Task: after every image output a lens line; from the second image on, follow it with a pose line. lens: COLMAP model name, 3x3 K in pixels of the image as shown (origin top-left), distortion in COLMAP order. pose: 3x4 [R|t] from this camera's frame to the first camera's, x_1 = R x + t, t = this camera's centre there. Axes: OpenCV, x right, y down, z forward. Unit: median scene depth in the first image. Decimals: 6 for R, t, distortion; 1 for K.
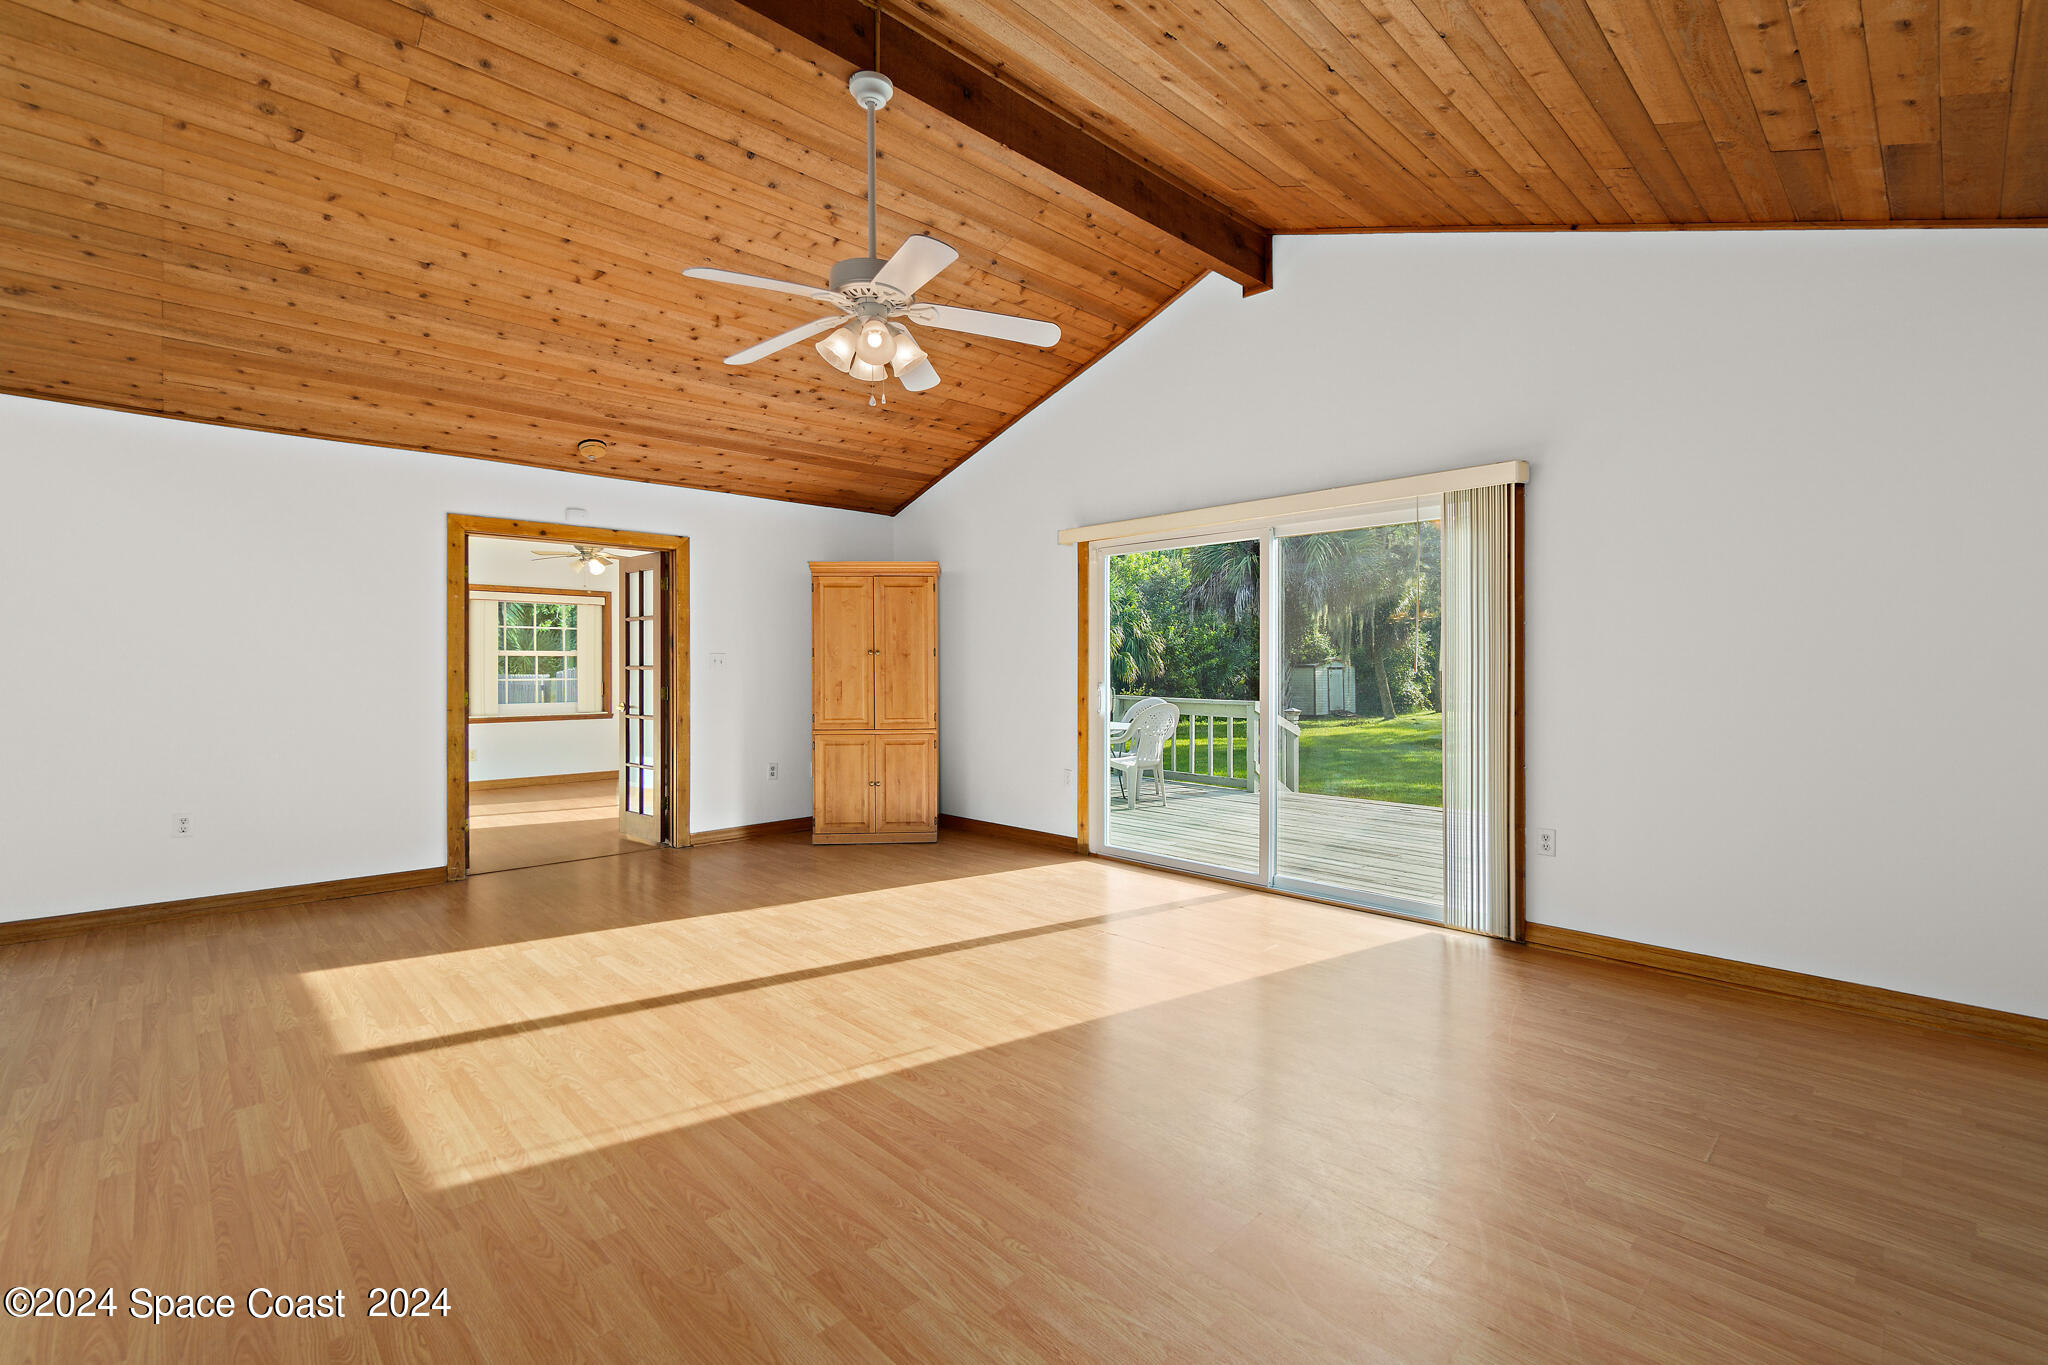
lens RADIAL K [[887.4, 0, 1014.7], [0, 887.4, 667.5], [0, 0, 1]] dist [-0.001669, 0.000565]
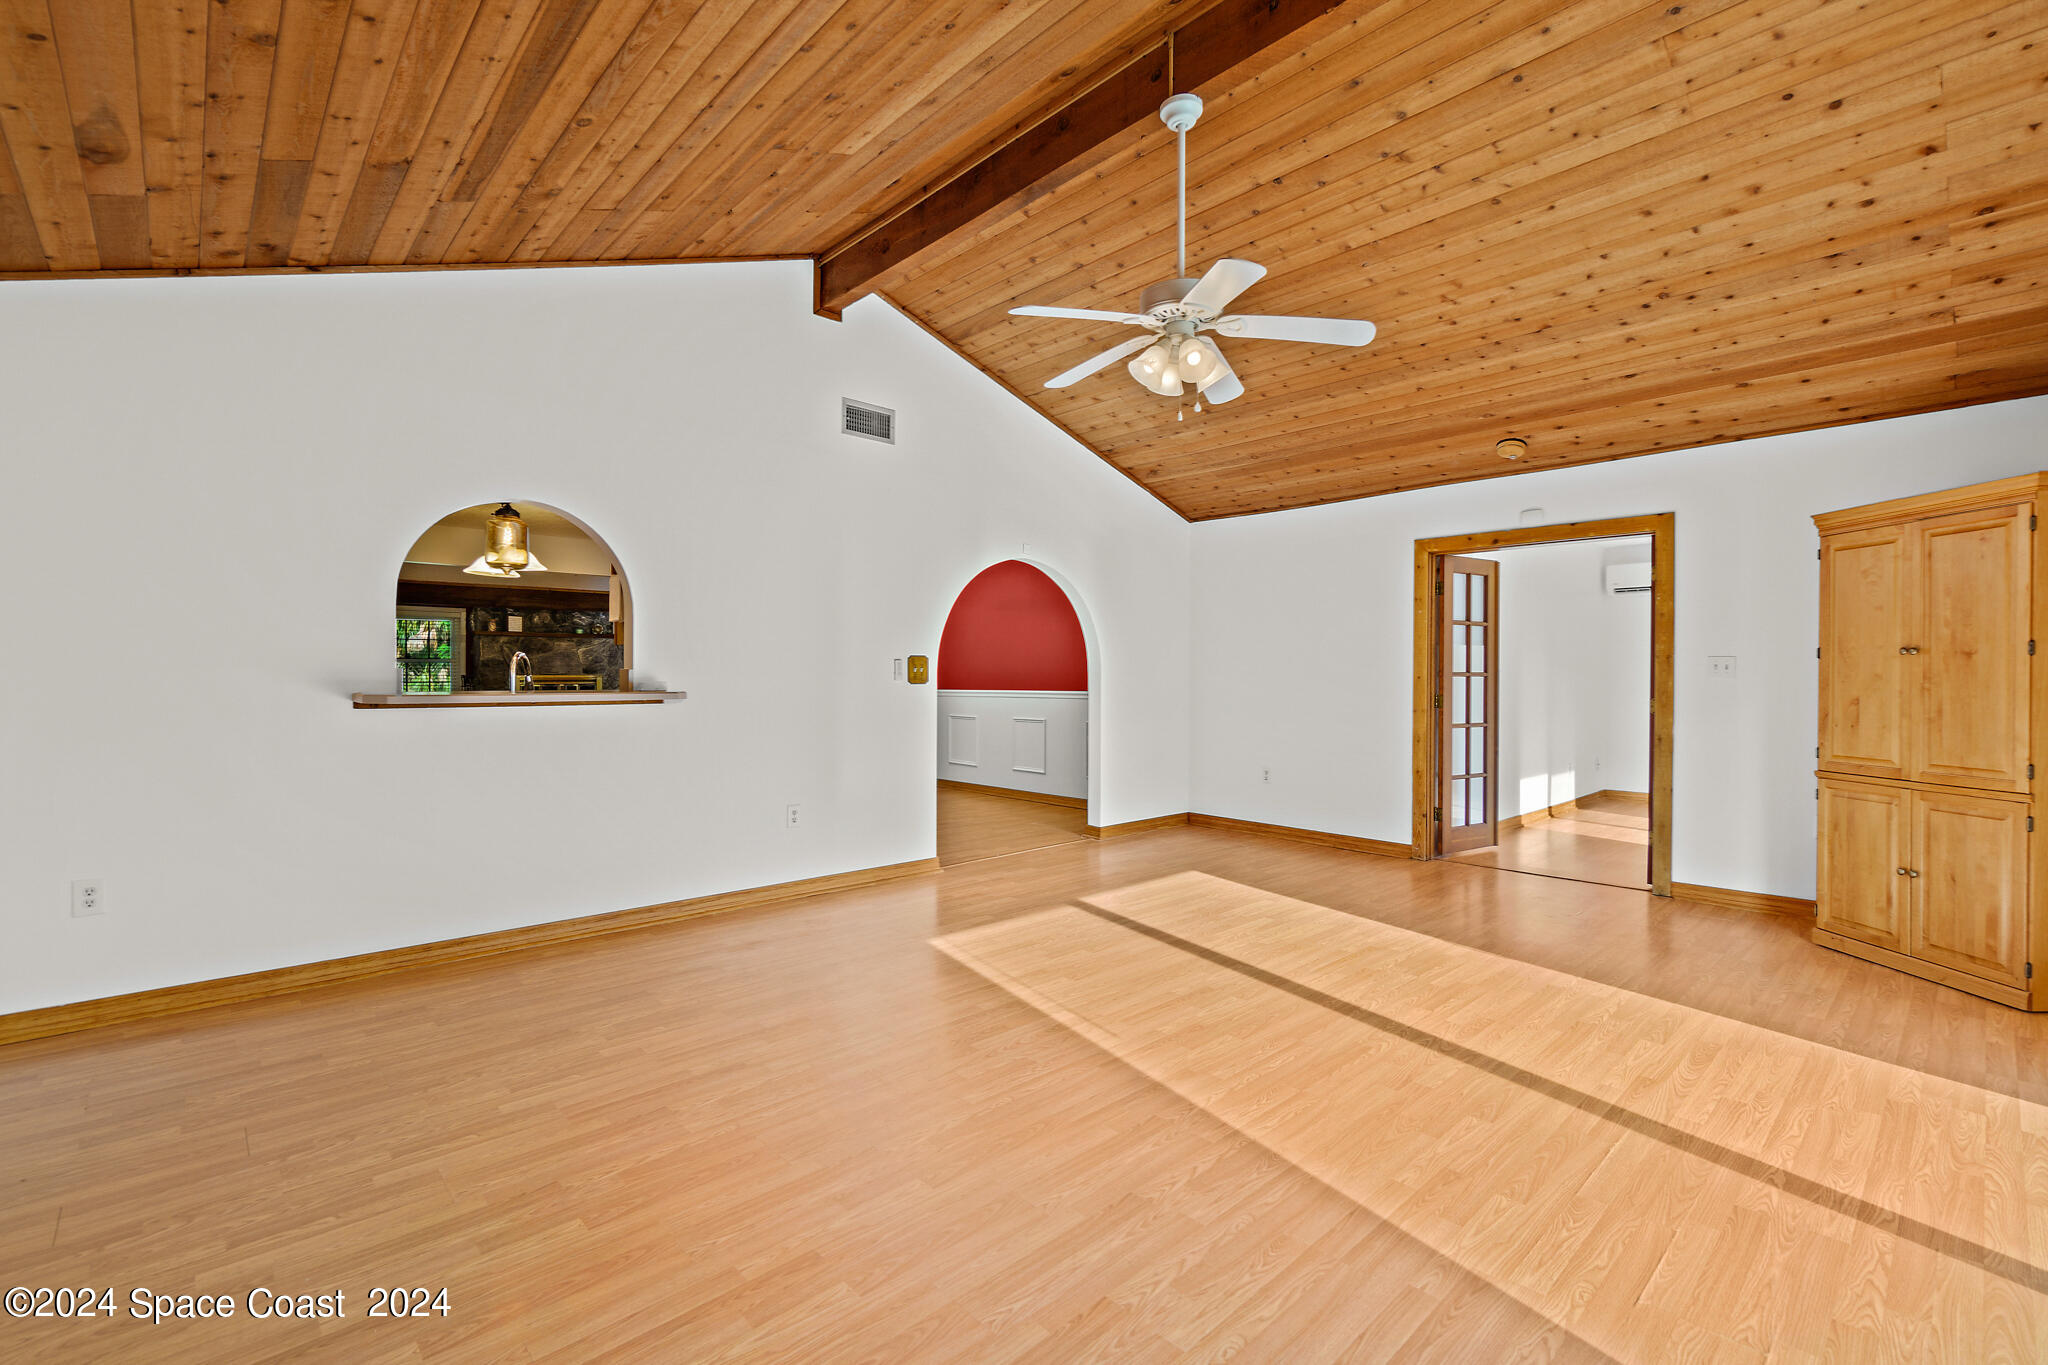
lens RADIAL K [[891.5, 0, 1017.6], [0, 891.5, 681.8], [0, 0, 1]] dist [-0.002607, 0.000685]
pose [[-0.008300, 0.011582, -0.999898, 0.728319], [-0.003684, 0.999926, 0.011613, -0.001454], [0.999959, 0.003780, -0.008257, 0.679284]]
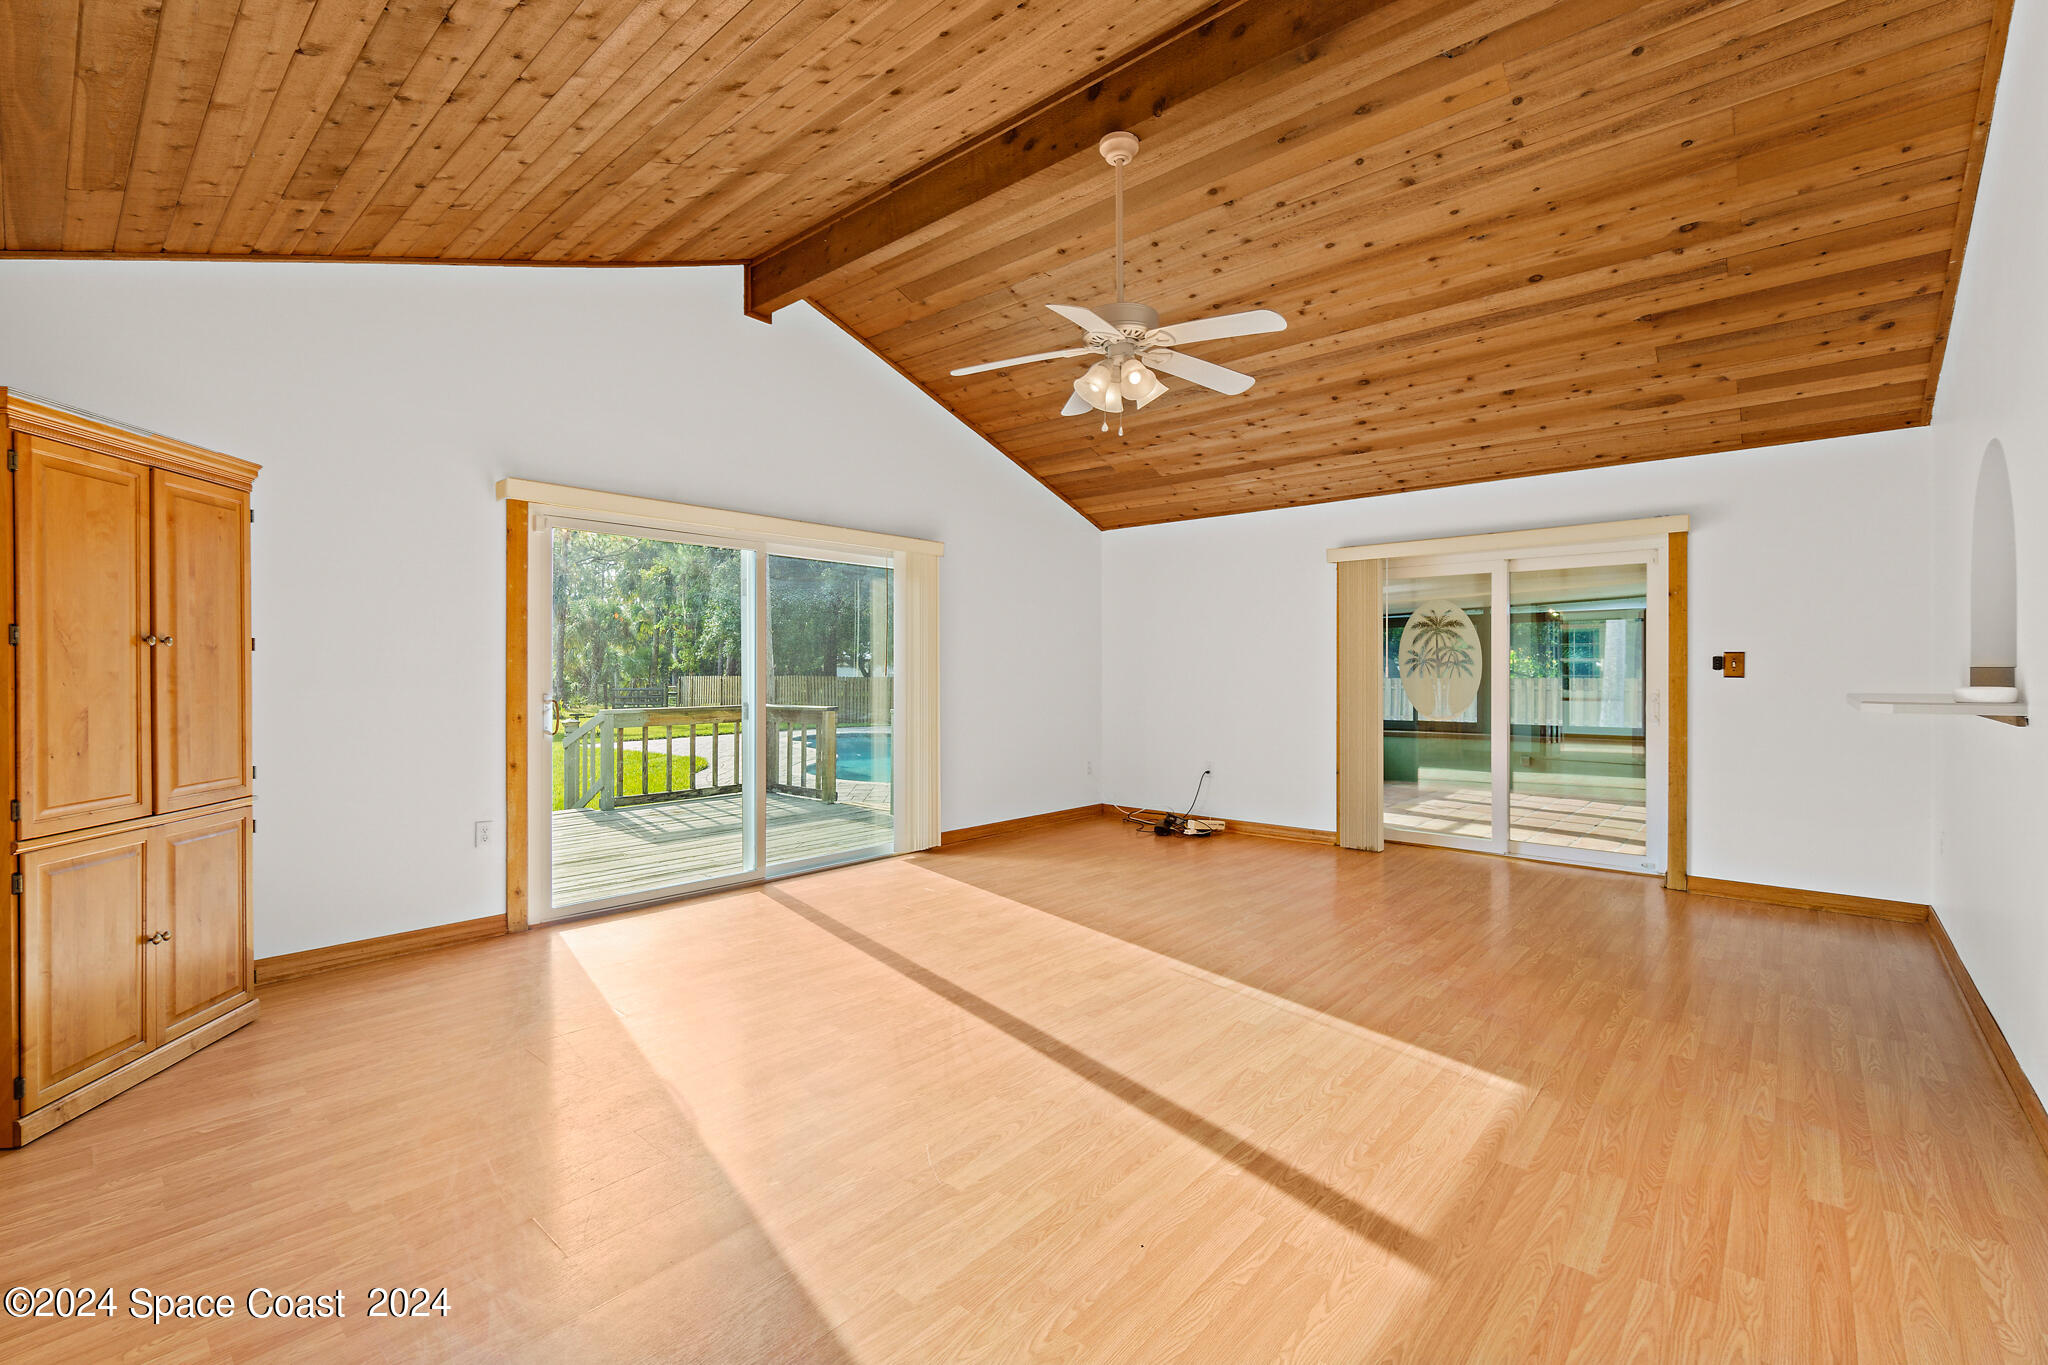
lens RADIAL K [[902.2, 0, 998.3], [0, 902.2, 674.8], [0, 0, 1]] dist [-0.012222, 0.004864]
pose [[-0.071378, -0.002803, 0.997445, -1.046034], [0.002325, 0.999993, 0.002977, -0.000249], [-0.997447, 0.002531, -0.071371, 1.020830]]
